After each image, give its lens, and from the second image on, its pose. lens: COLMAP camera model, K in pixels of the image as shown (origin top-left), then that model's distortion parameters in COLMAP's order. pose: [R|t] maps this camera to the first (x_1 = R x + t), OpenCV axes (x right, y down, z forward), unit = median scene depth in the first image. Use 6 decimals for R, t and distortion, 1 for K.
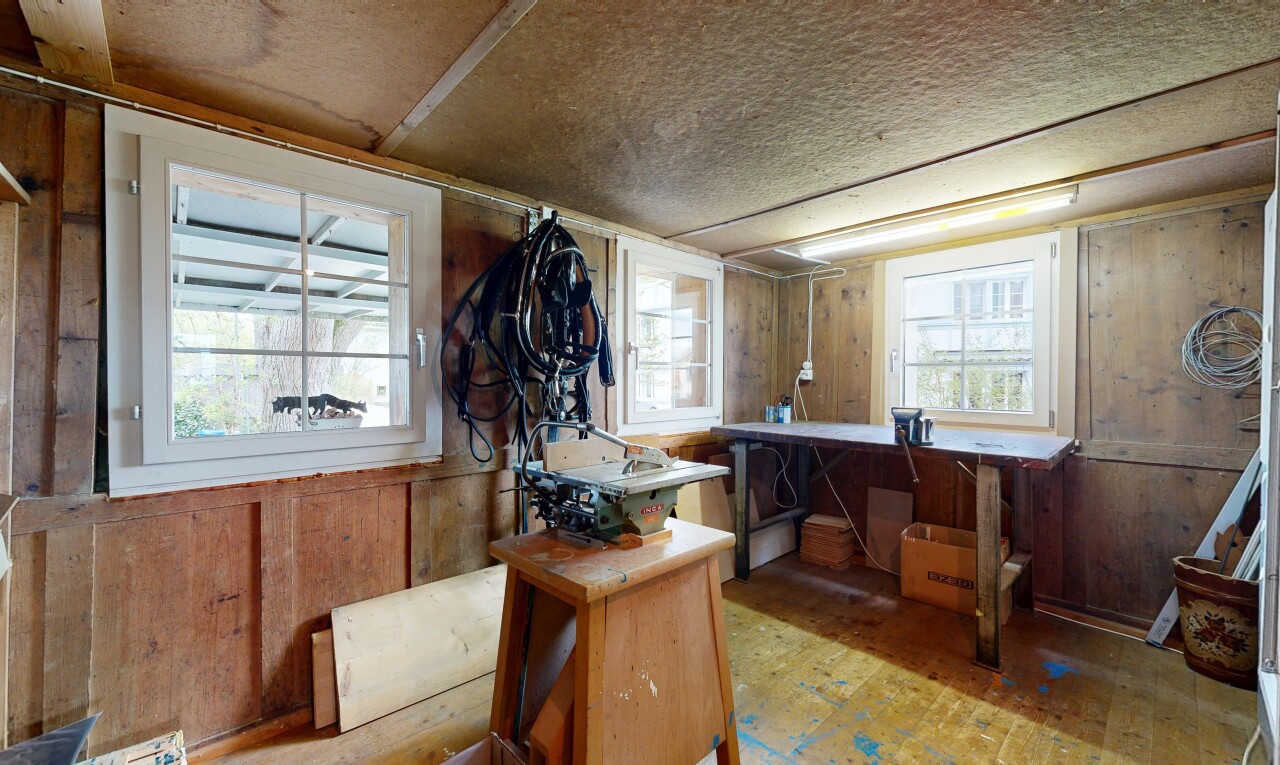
lens RADIAL K [[496.3, 0, 640.0], [0, 496.3, 382.5], [0, 0, 1]] dist [0.001955, -0.000045]
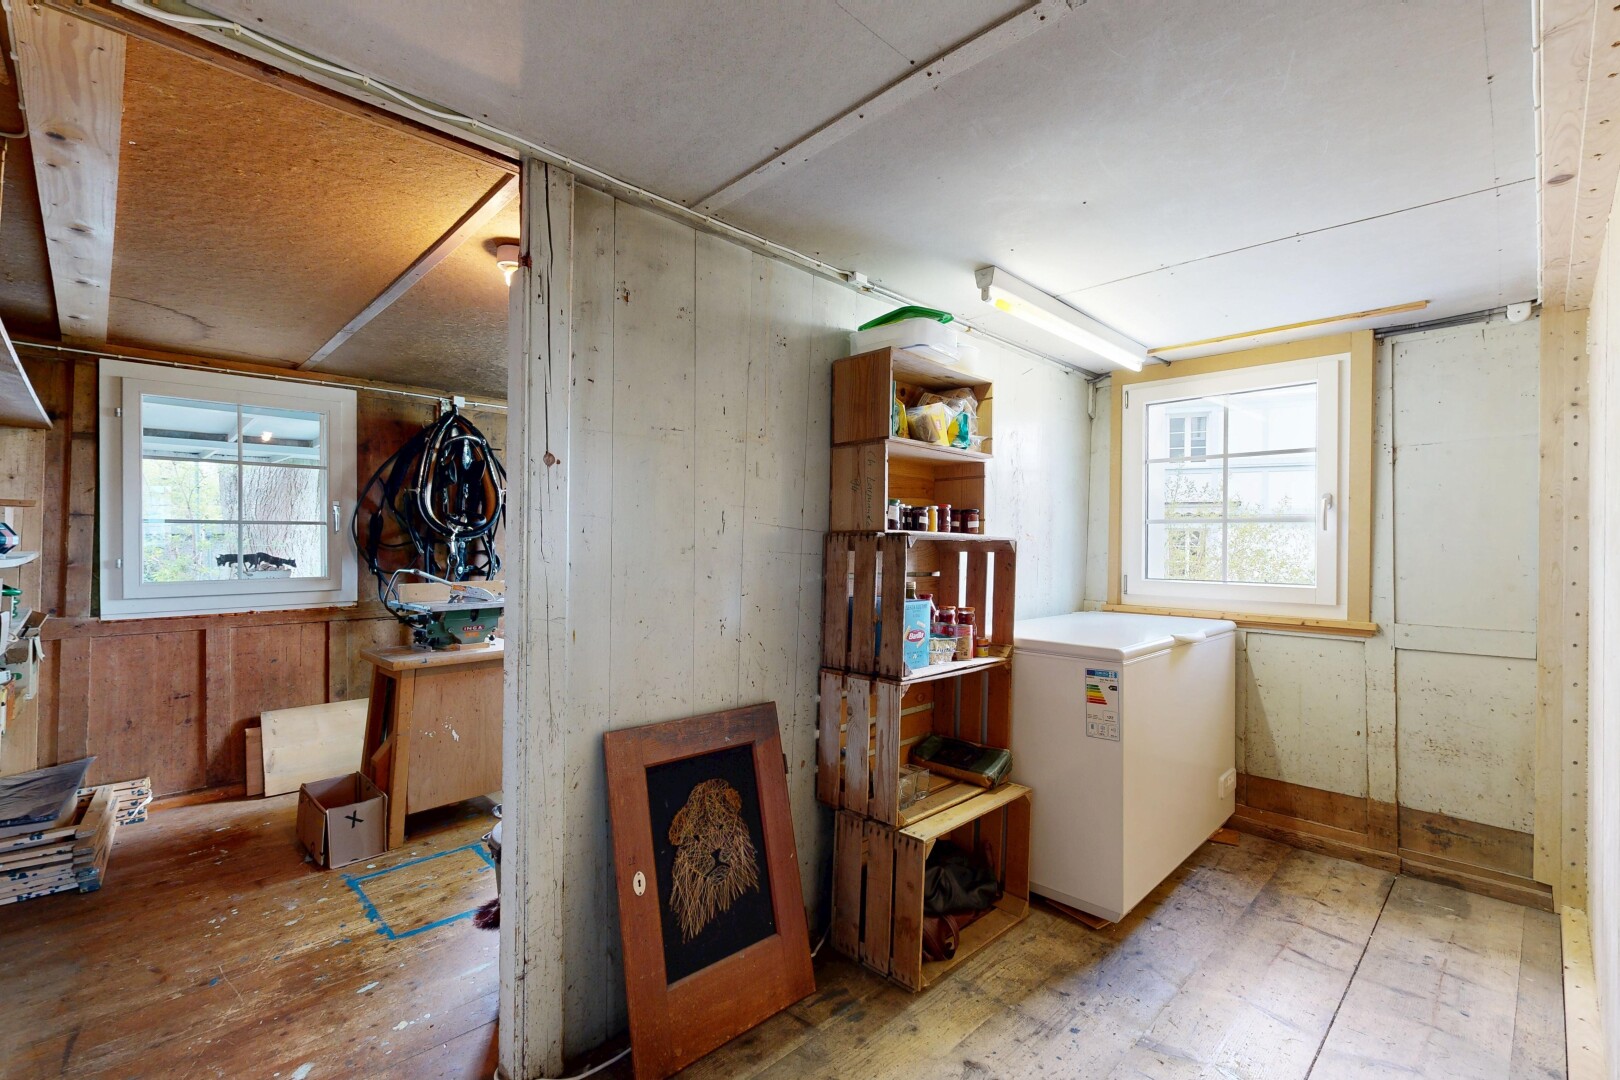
lens RADIAL K [[702.3, 0, 810.0], [0, 702.3, 540.0], [0, 0, 1]] dist [-0.000619, -0.000274]
pose [[0.999458, 0.000598, 0.032918, 0.850641], [-0.000434, 0.999988, -0.004979, -0.000494], [-0.032920, 0.004962, 0.999446, -1.007216]]
